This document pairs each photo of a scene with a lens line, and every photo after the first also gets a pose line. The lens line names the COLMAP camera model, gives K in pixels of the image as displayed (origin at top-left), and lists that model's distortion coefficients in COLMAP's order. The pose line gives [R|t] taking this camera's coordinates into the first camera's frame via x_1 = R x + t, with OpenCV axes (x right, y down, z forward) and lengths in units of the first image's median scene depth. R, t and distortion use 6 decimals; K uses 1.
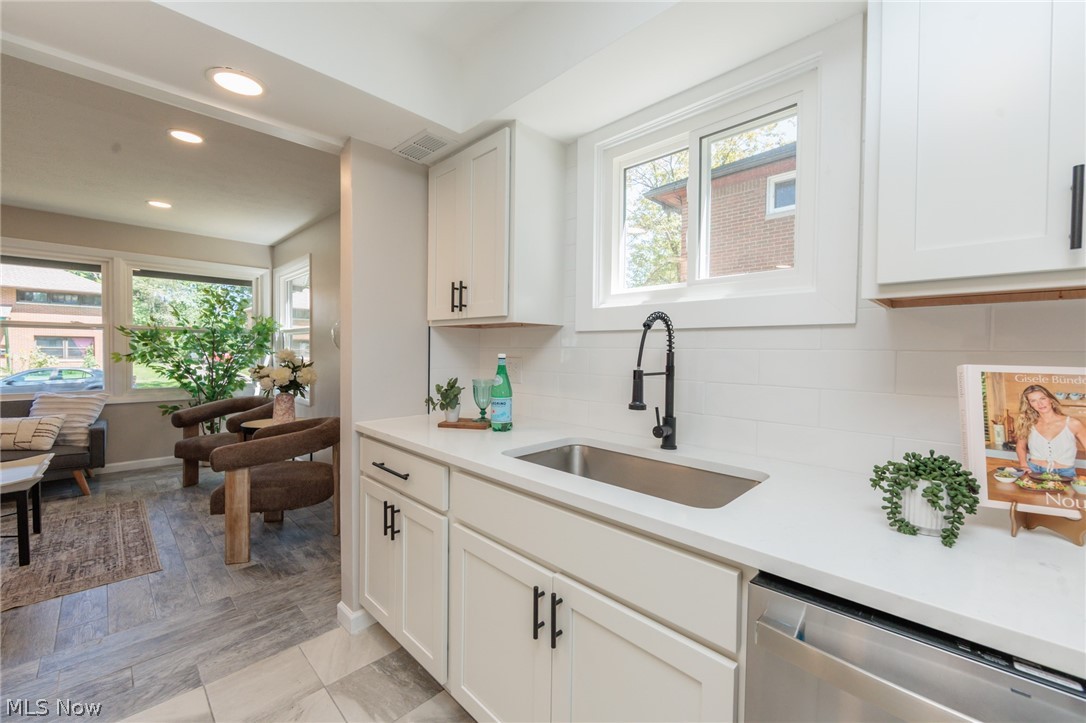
lens RADIAL K [[428.0, 0, 550.1], [0, 428.0, 361.7], [0, 0, 1]] dist [-0.002472, -0.000452]
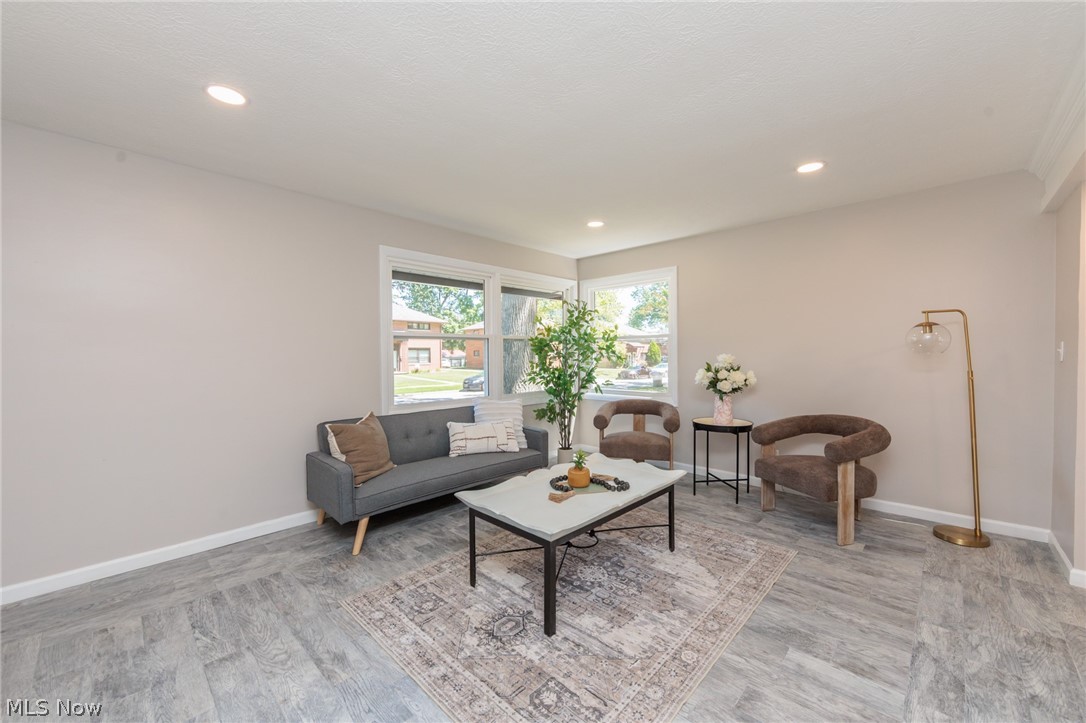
lens RADIAL K [[428.0, 0, 547.1], [0, 428.0, 353.6], [0, 0, 1]] dist [-0.002472, -0.000452]
pose [[0.999779, -0.020984, -0.000951, -1.170562], [0.020960, 0.999564, -0.020780, -0.018923], [0.001387, 0.020755, 0.999784, -0.104206]]
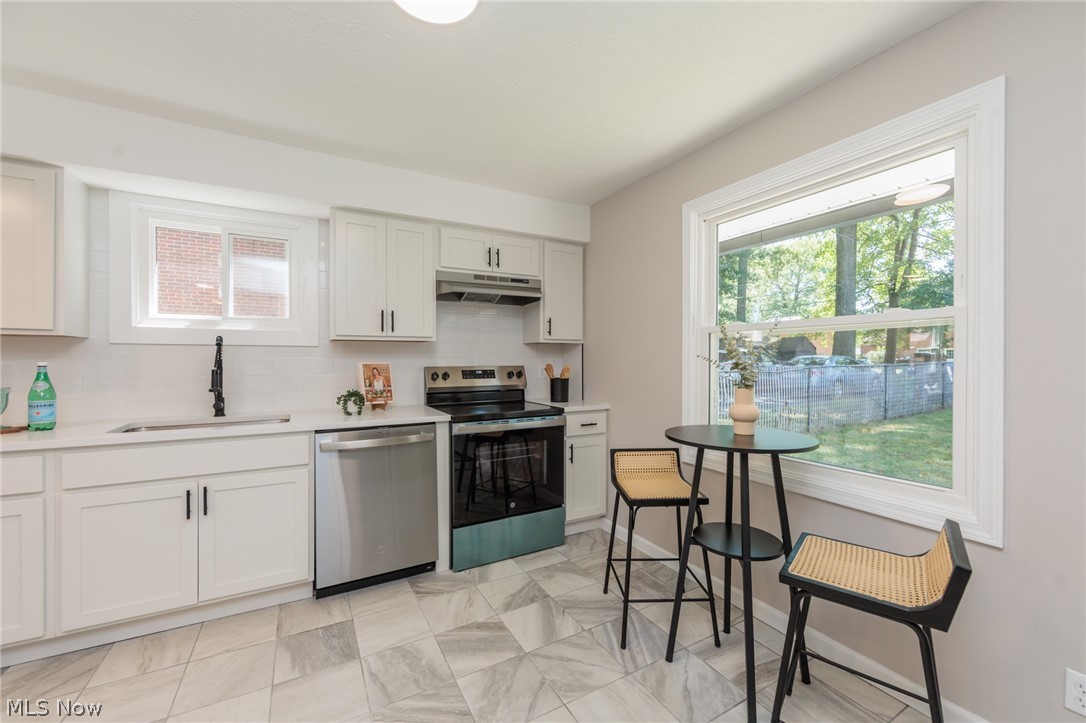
lens RADIAL K [[428.0, 0, 544.5], [0, 428.0, 358.8], [0, 0, 1]] dist [-0.002472, -0.000452]
pose [[0.284509, -0.011256, 0.958607, -0.443703], [0.026953, 0.999630, 0.003739, 0.002321], [-0.958294, 0.024773, 0.284707, -0.323933]]
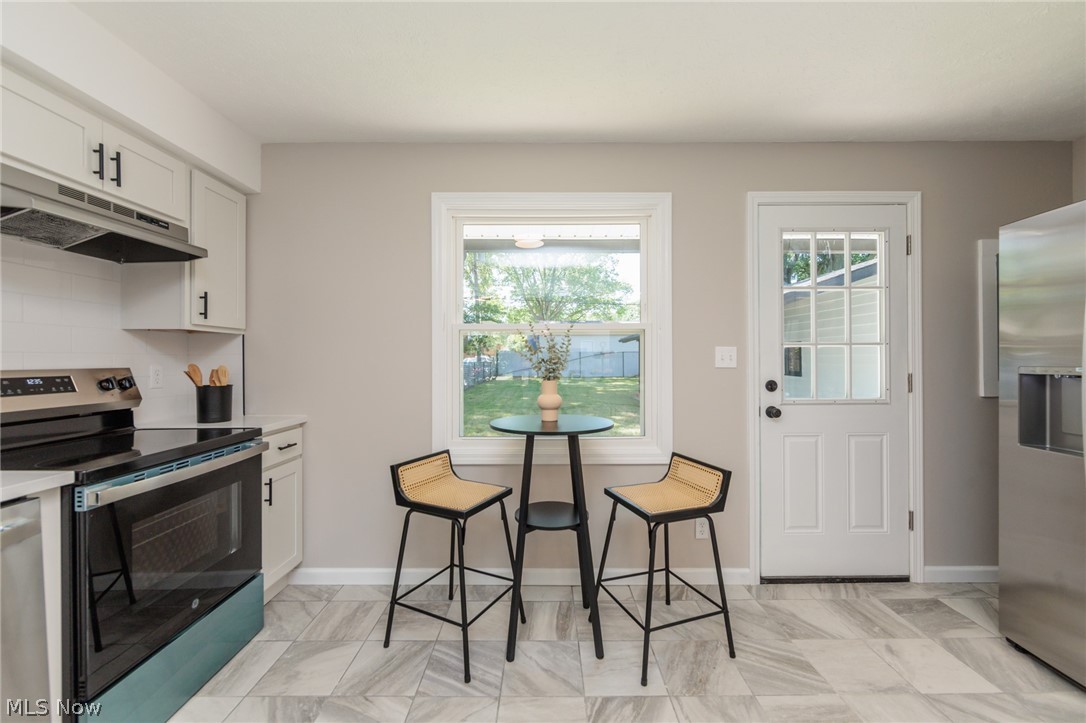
lens RADIAL K [[428.0, 0, 549.7], [0, 428.0, 358.4], [0, 0, 1]] dist [-0.002472, -0.000452]
pose [[-0.699347, -0.005504, 0.714761, -0.291341], [0.013551, 0.999689, 0.020957, 0.003847], [-0.714654, 0.024342, -0.699055, 0.032091]]
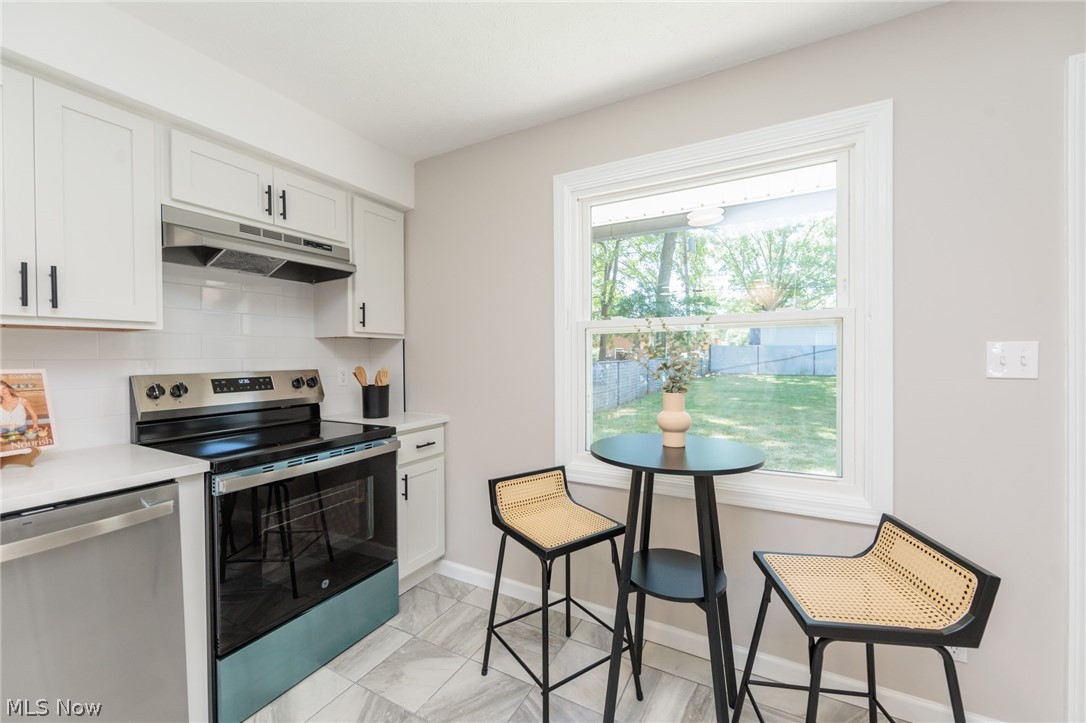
lens RADIAL K [[428.0, 0, 545.8], [0, 428.0, 359.7], [0, 0, 1]] dist [-0.002472, -0.000452]
pose [[-0.271854, -0.015240, 0.962218, -0.255993], [0.027567, 0.999341, 0.023616, -0.001842], [-0.961944, 0.032946, -0.271255, -0.147967]]
